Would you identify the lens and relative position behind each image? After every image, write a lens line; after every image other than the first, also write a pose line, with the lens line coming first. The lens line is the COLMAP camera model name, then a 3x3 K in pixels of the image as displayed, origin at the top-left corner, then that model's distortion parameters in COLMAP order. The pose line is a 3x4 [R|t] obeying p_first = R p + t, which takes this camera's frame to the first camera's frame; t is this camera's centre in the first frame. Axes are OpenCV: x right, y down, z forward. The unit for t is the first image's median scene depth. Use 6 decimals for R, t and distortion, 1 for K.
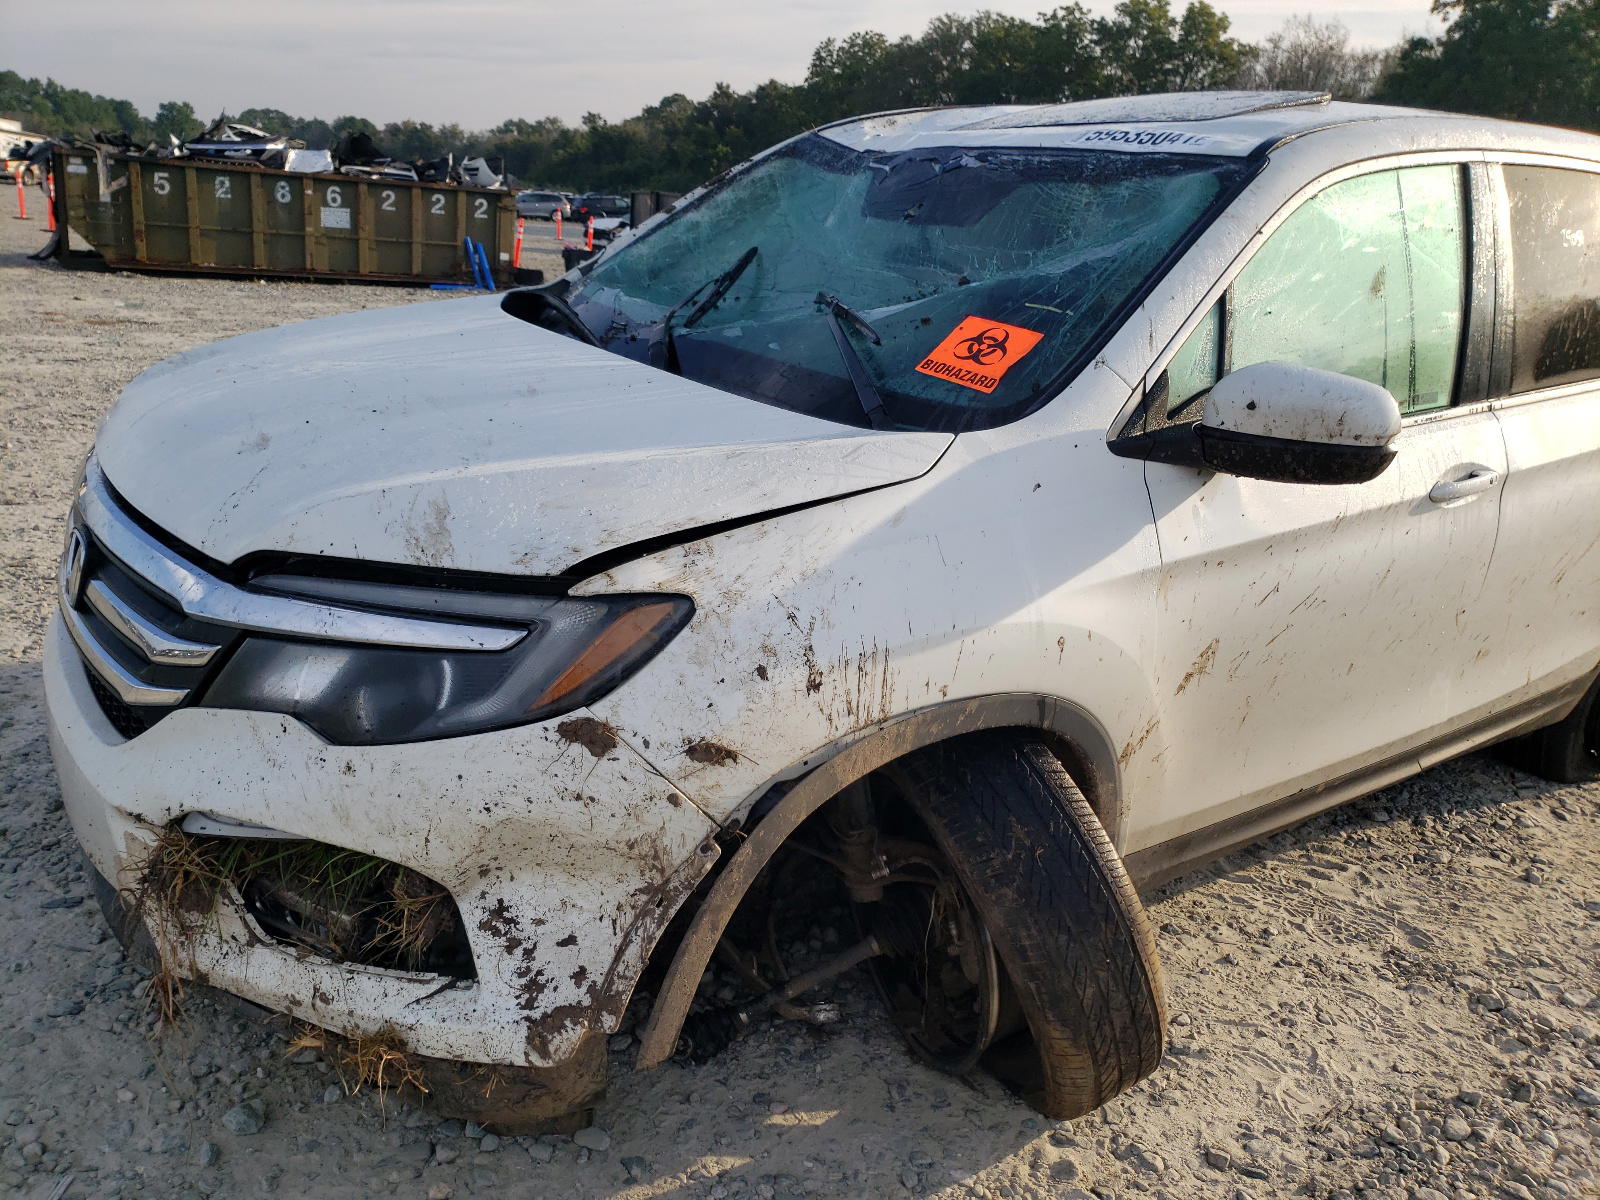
lens RADIAL K [[1204.2, 0, 798.6], [0, 1204.2, 614.3], [0, 0, 1]] dist [-0.020367, 0.018634]
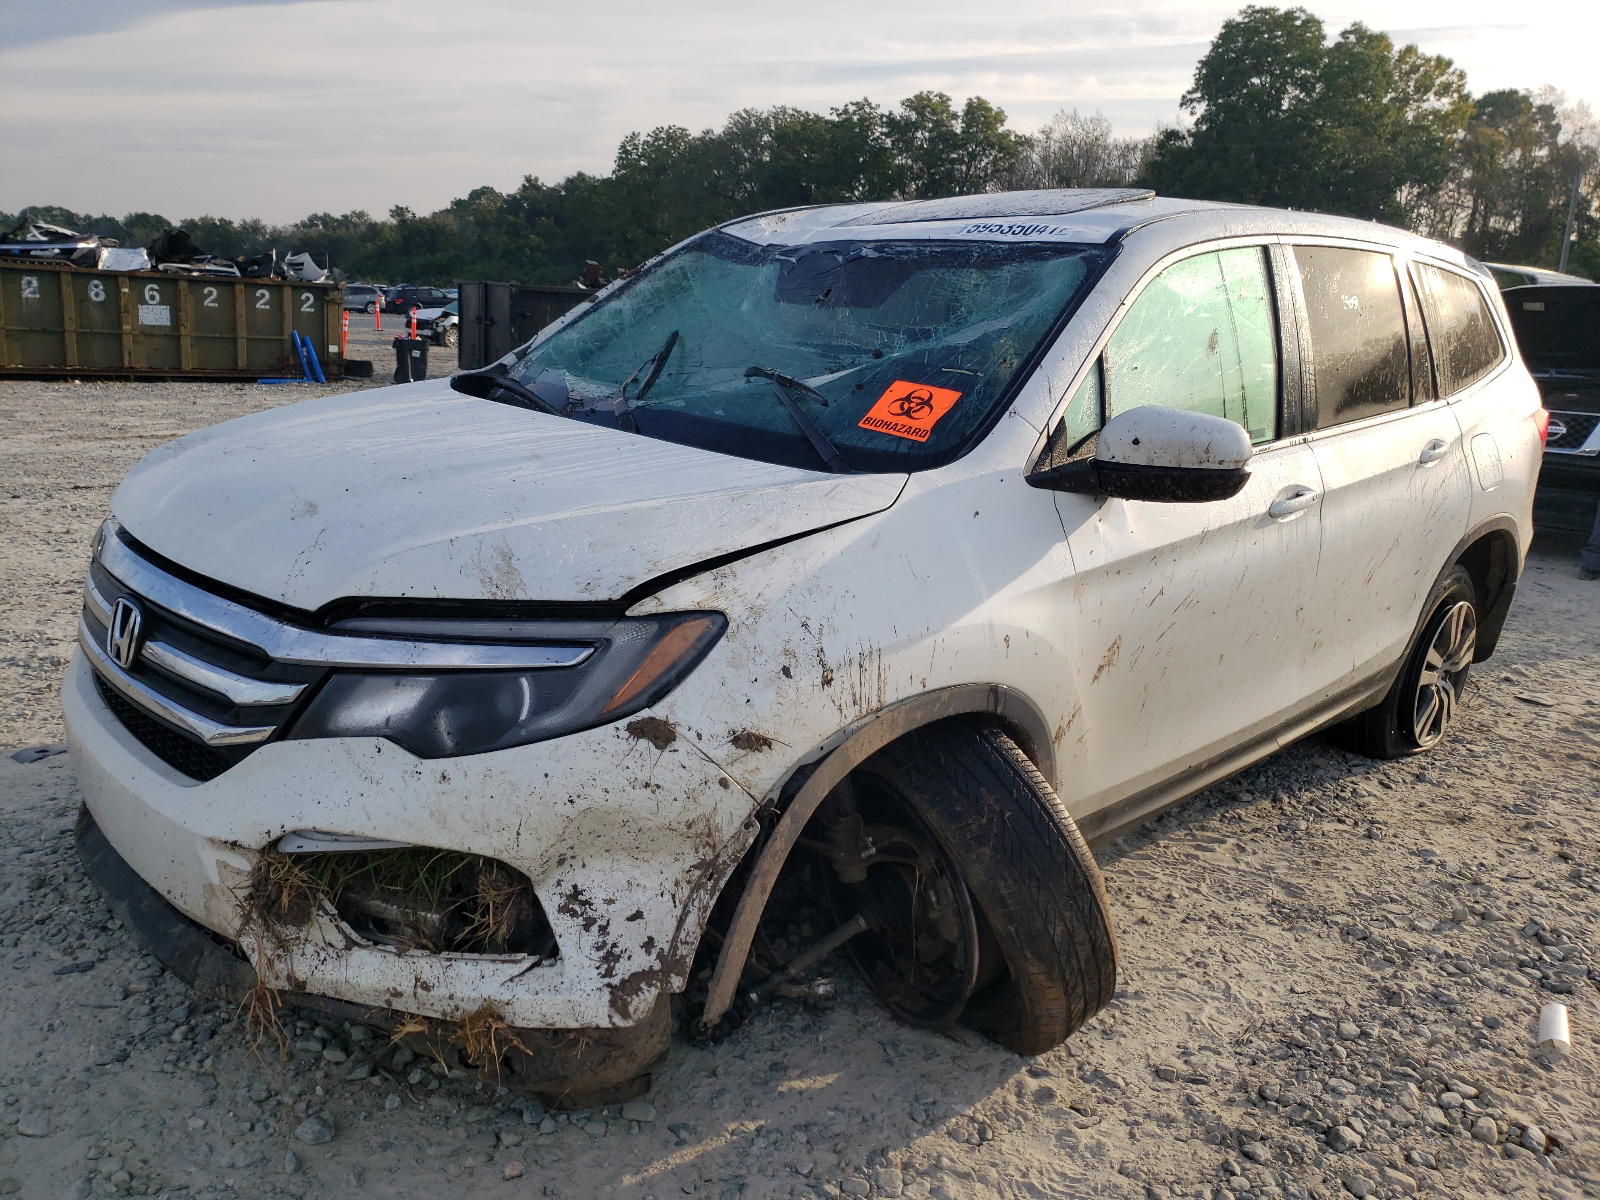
lens RADIAL K [[1204.2, 0, 801.4], [0, 1204.2, 585.8], [0, 0, 1]] dist [-0.020367, 0.018634]
pose [[0.987802, -0.058921, 0.144138, -0.138849], [0.071099, 0.994188, -0.080842, 0.045903], [-0.138537, 0.090104, 0.986250, -0.147854]]
